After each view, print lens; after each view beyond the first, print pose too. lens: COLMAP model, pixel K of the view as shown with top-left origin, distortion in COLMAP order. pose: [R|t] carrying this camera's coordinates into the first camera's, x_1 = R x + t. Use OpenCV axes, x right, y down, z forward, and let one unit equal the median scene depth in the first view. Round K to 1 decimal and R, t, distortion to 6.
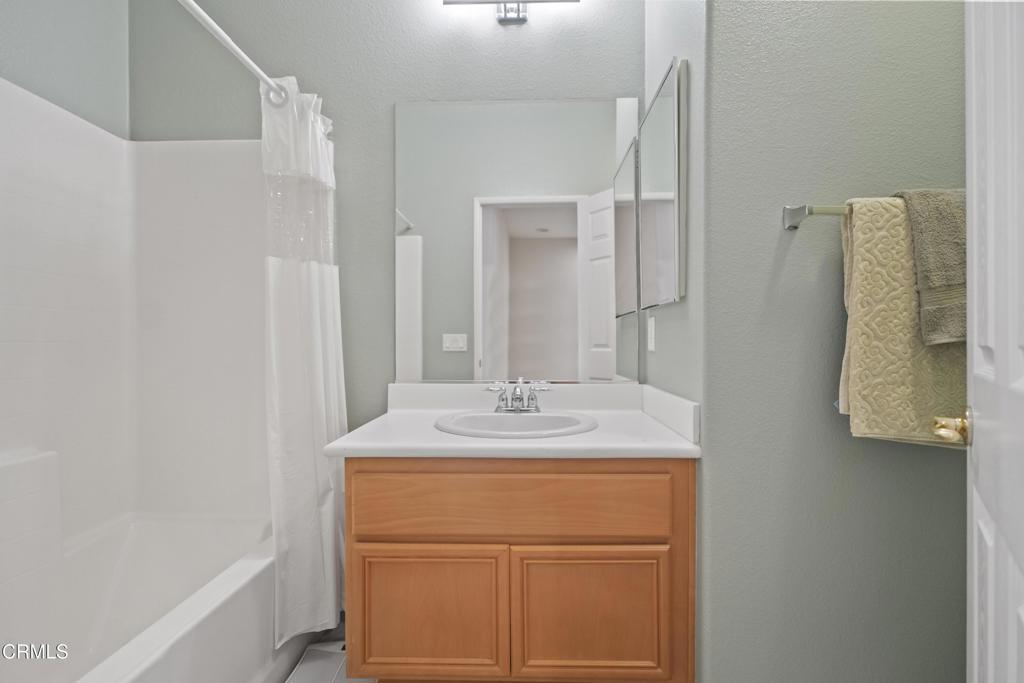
lens RADIAL K [[462.7, 0, 512.0], [0, 462.7, 341.5], [0, 0, 1]] dist [0.001673, 0.000455]
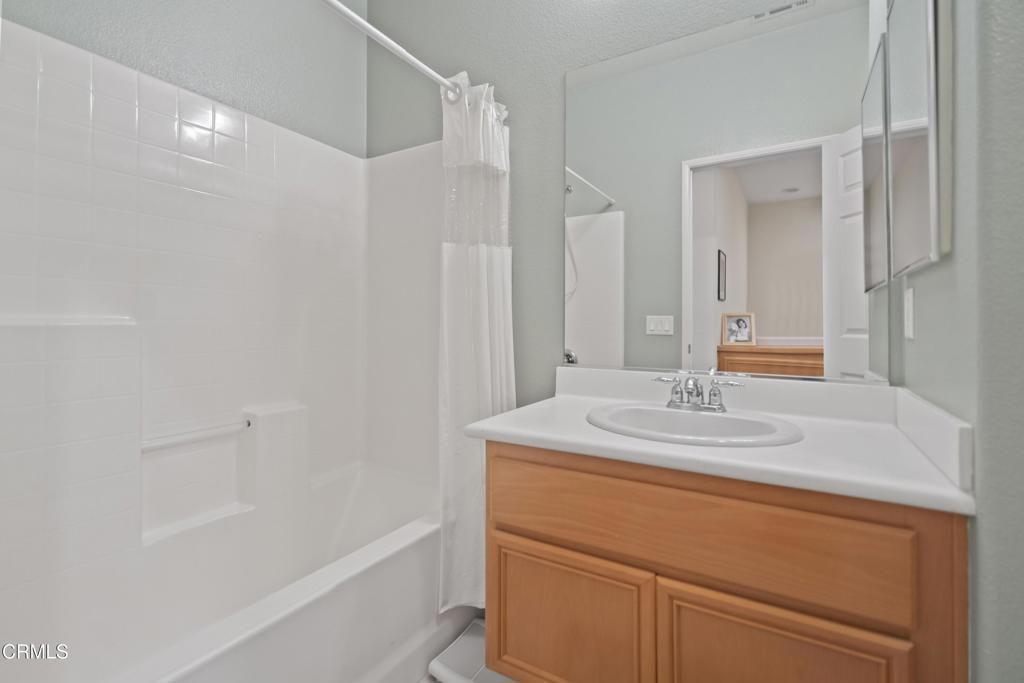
lens RADIAL K [[467.0, 0, 510.8], [0, 467.0, 315.2], [0, 0, 1]] dist [0.000986, -0.000062]
pose [[0.871228, -0.002625, -0.490871, 0.134055], [-0.007265, 0.999807, -0.018241, 0.004148], [0.490825, 0.019458, 0.871041, 0.123424]]
